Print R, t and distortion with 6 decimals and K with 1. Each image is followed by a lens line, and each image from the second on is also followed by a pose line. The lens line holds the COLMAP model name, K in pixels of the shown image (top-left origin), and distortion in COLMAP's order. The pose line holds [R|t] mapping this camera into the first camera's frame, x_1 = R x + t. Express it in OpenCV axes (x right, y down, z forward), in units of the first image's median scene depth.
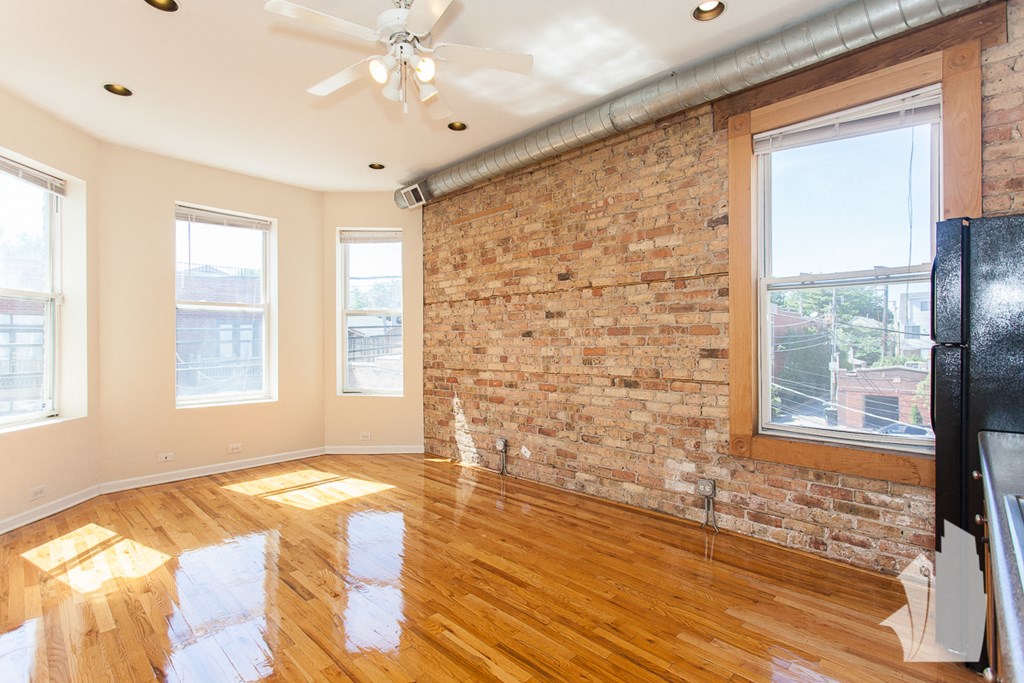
lens RADIAL K [[492.7, 0, 509.2], [0, 492.7, 343.8], [0, 0, 1]] dist [0.005425, 0.000177]
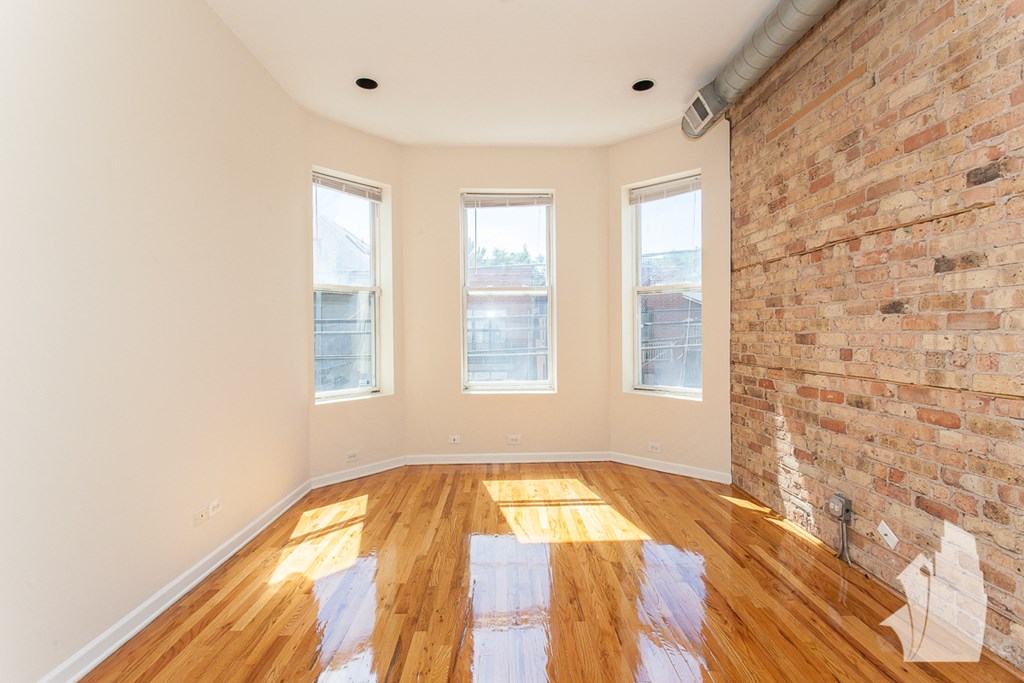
lens RADIAL K [[492.7, 0, 511.7], [0, 492.7, 341.3], [0, 0, 1]] dist [0.005425, 0.000177]
pose [[0.718898, 0.010674, -0.695034, 0.114093], [0.005659, 0.999759, 0.021208, 0.002499], [0.695093, -0.019179, 0.718664, 0.367651]]
